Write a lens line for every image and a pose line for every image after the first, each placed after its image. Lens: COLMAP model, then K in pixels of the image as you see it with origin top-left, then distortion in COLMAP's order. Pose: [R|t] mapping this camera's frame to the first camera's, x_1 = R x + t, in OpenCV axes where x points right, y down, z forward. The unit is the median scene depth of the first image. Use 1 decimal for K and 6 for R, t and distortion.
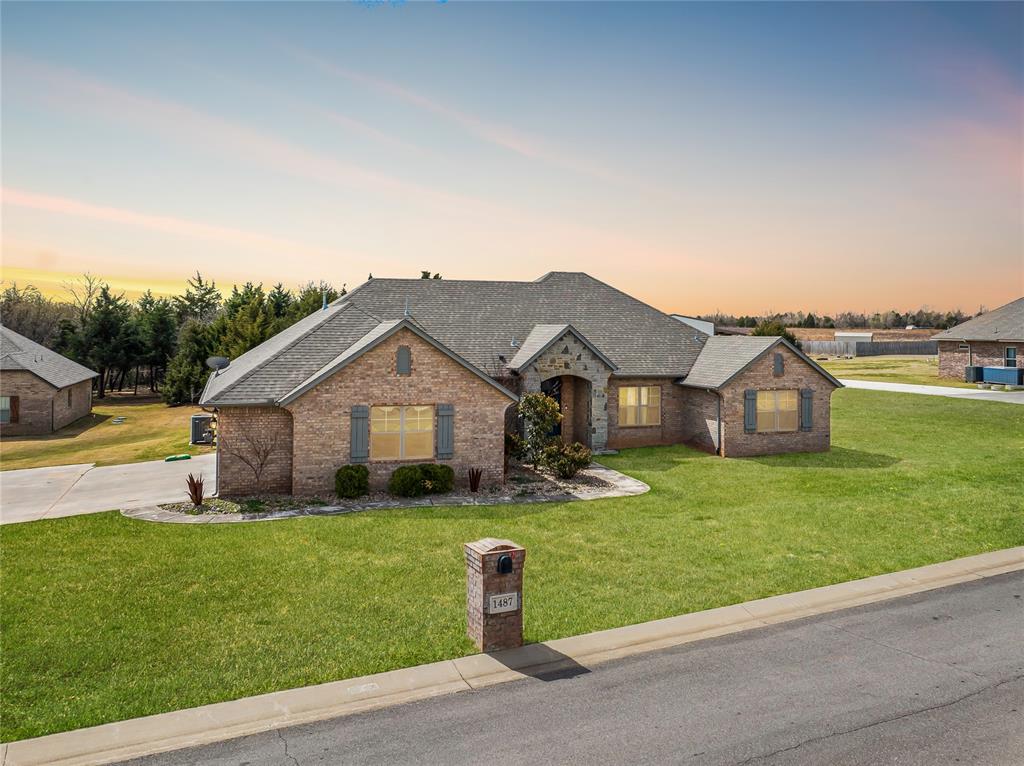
lens RADIAL K [[834.2, 0, 575.5], [0, 834.2, 409.2], [0, 0, 1]] dist [-0.003914, -0.053106]
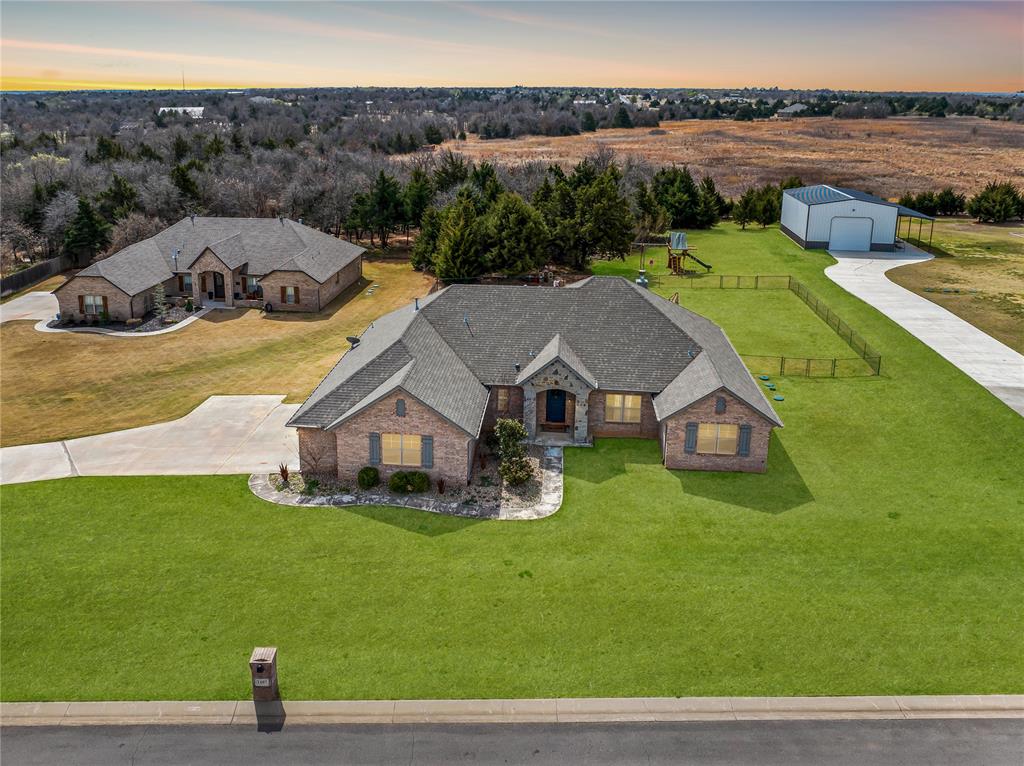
lens RADIAL K [[720.7, 0, 512.0], [0, 720.7, 383.0], [0, 0, 1]] dist [-0.017409, -0.006108]
pose [[0.902042, 0.157052, -0.402064, 0.397613], [-0.044934, 0.960565, 0.274401, -0.372158], [0.429304, -0.229455, 0.873526, -0.055754]]
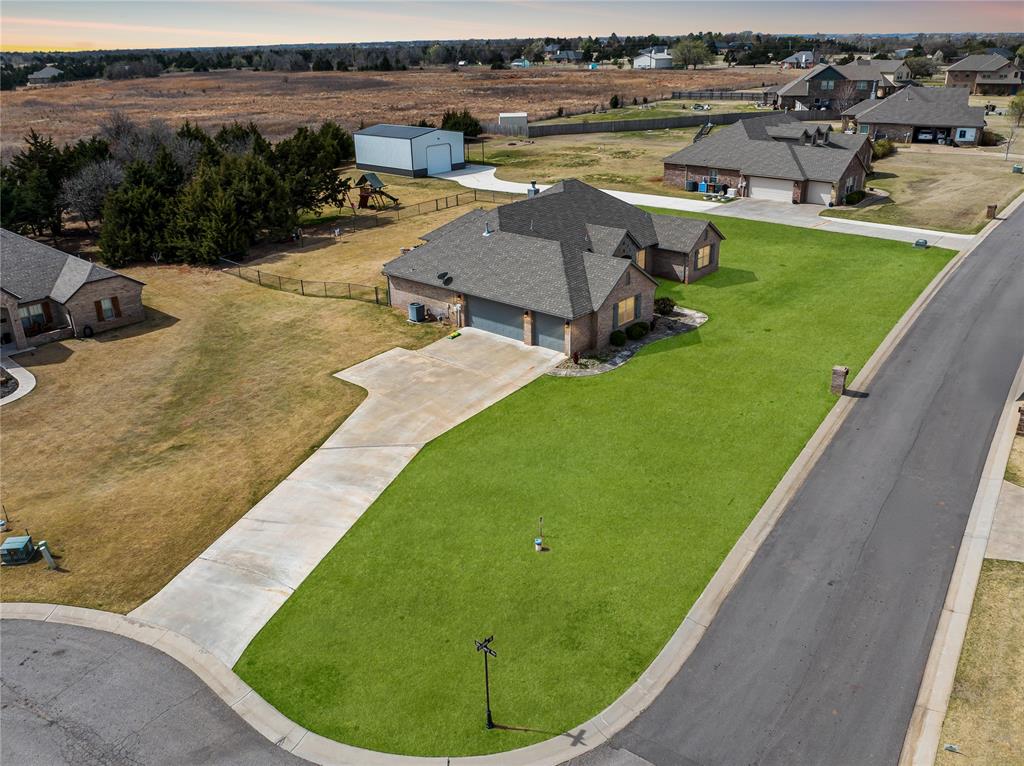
lens RADIAL K [[720.7, 0, 512.0], [0, 720.7, 383.0], [0, 0, 1]] dist [-0.017409, -0.006108]
pose [[0.893513, -0.215033, 0.394202, -0.973592], [0.077718, 0.938691, 0.335886, -0.348178], [-0.442260, -0.269482, 0.855444, -0.401993]]
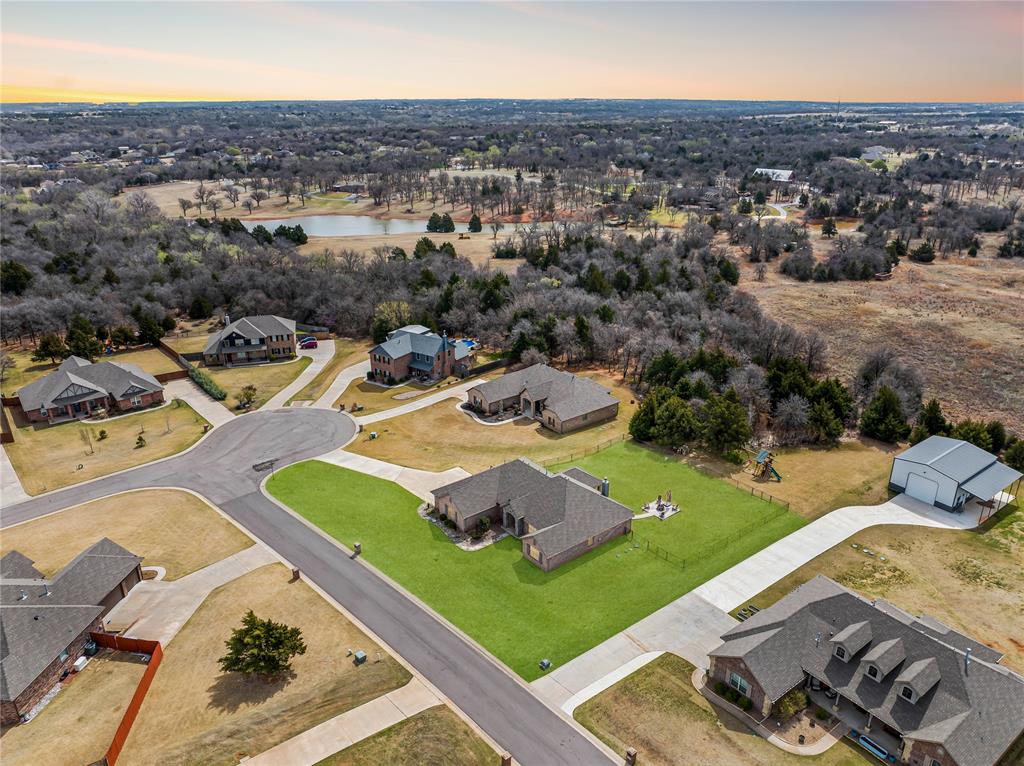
lens RADIAL K [[720.7, 0, 512.0], [0, 720.7, 383.0], [0, 0, 1]] dist [-0.017409, -0.006108]
pose [[0.329302, 0.305980, -0.893273, 2.452189], [-0.107696, 0.952036, 0.286407, -1.384596], [0.938063, 0.001887, 0.346460, -0.039024]]
